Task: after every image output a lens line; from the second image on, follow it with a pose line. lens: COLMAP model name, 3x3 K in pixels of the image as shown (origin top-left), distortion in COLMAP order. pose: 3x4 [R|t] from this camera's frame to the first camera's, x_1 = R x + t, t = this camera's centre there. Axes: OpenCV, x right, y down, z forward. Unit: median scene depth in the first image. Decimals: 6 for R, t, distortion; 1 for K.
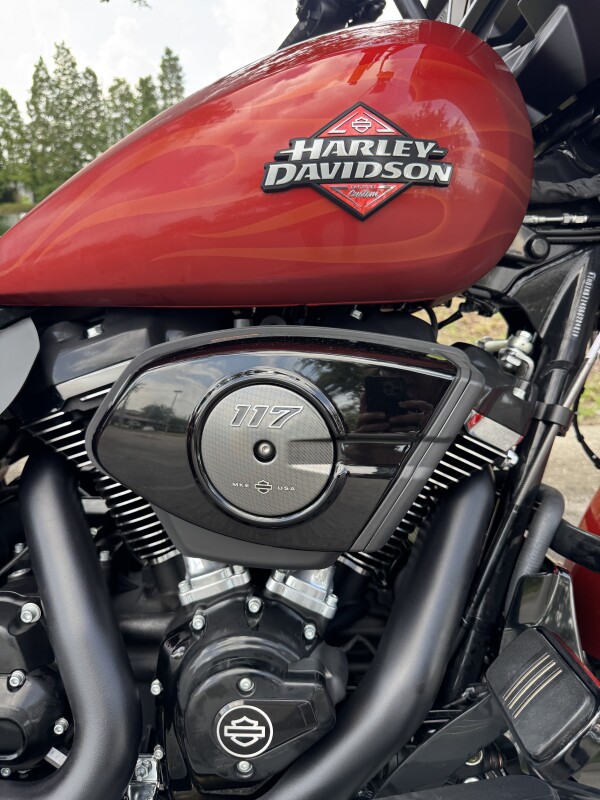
lens RADIAL K [[547.5, 0, 300.0], [0, 547.5, 400.0], [0, 0, 1]] dist [0.004257, -0.061972]
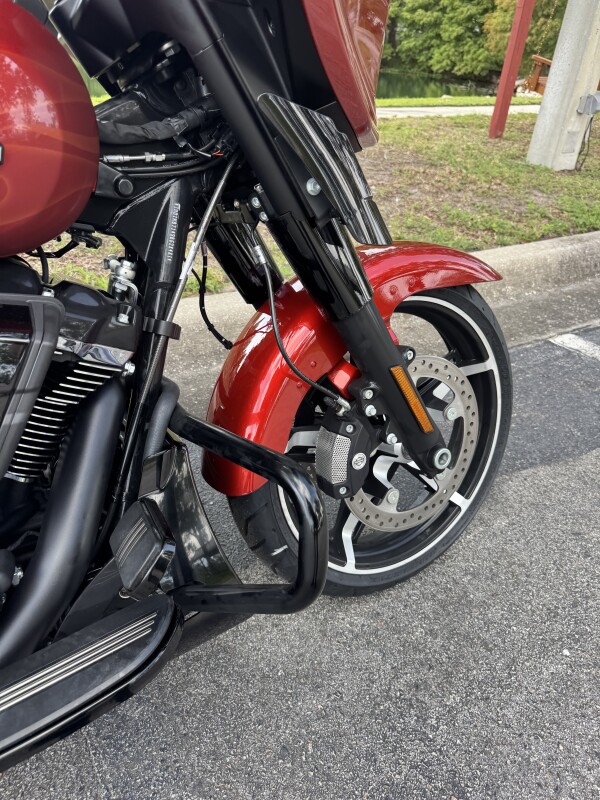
lens RADIAL K [[547.5, 0, 300.0], [0, 547.5, 400.0], [0, 0, 1]] dist [0.004257, -0.061972]
pose [[0.886484, -0.198643, 0.417957, 0.193385], [0.077993, 0.954397, 0.288174, -0.153074], [-0.456140, -0.222864, 0.861550, -0.262168]]
